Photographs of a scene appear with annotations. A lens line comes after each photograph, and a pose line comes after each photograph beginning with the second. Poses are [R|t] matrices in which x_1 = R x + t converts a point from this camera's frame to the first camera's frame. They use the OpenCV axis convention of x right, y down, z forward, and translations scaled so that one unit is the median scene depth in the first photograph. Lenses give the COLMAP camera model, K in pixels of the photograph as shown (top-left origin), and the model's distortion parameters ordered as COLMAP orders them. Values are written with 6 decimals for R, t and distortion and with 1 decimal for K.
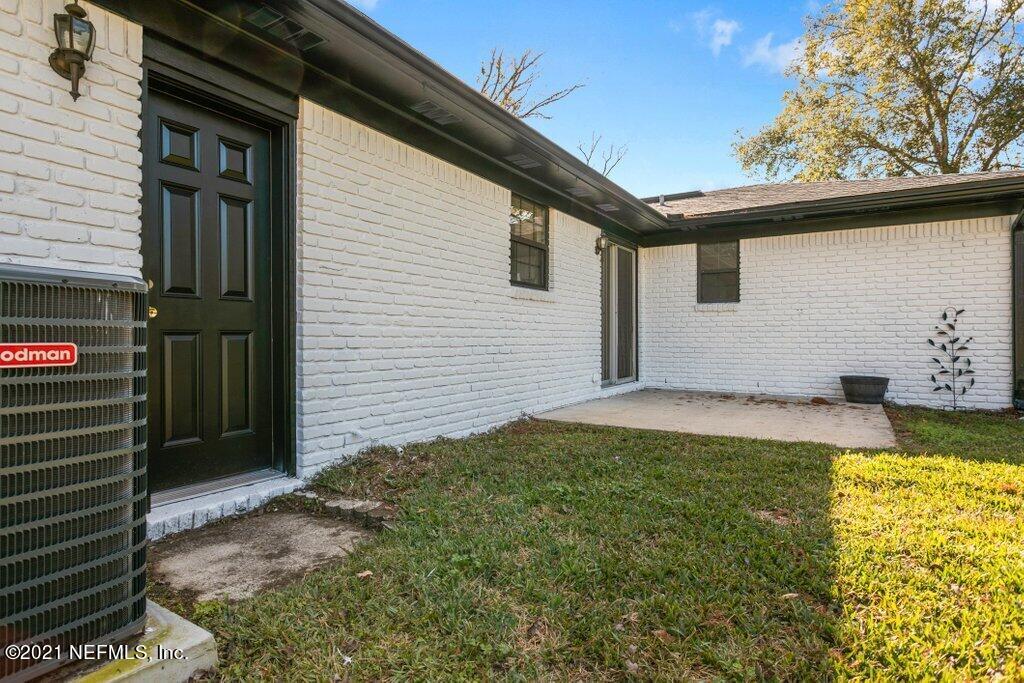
lens RADIAL K [[480.5, 0, 514.7], [0, 480.5, 342.5], [0, 0, 1]] dist [0.001000, 0.000394]
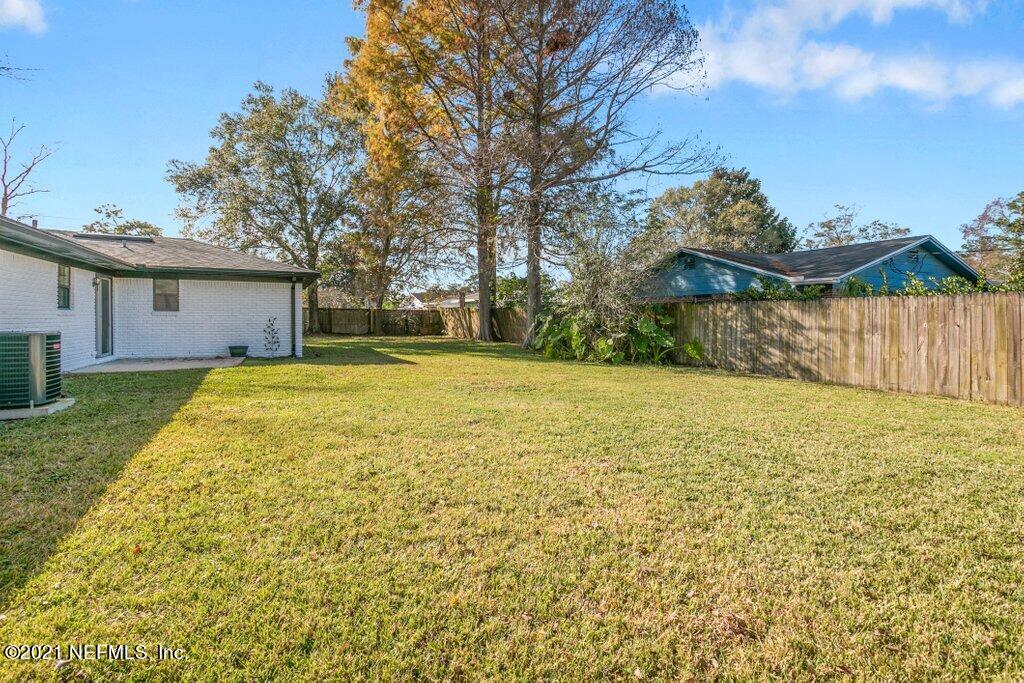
lens RADIAL K [[480.5, 0, 514.7], [0, 480.5, 342.5], [0, 0, 1]] dist [0.001000, 0.000394]
pose [[0.497132, -0.038175, 0.866835, -0.627428], [-0.004952, 0.998891, 0.046831, -0.061578], [-0.867661, -0.027573, 0.496392, -1.319474]]
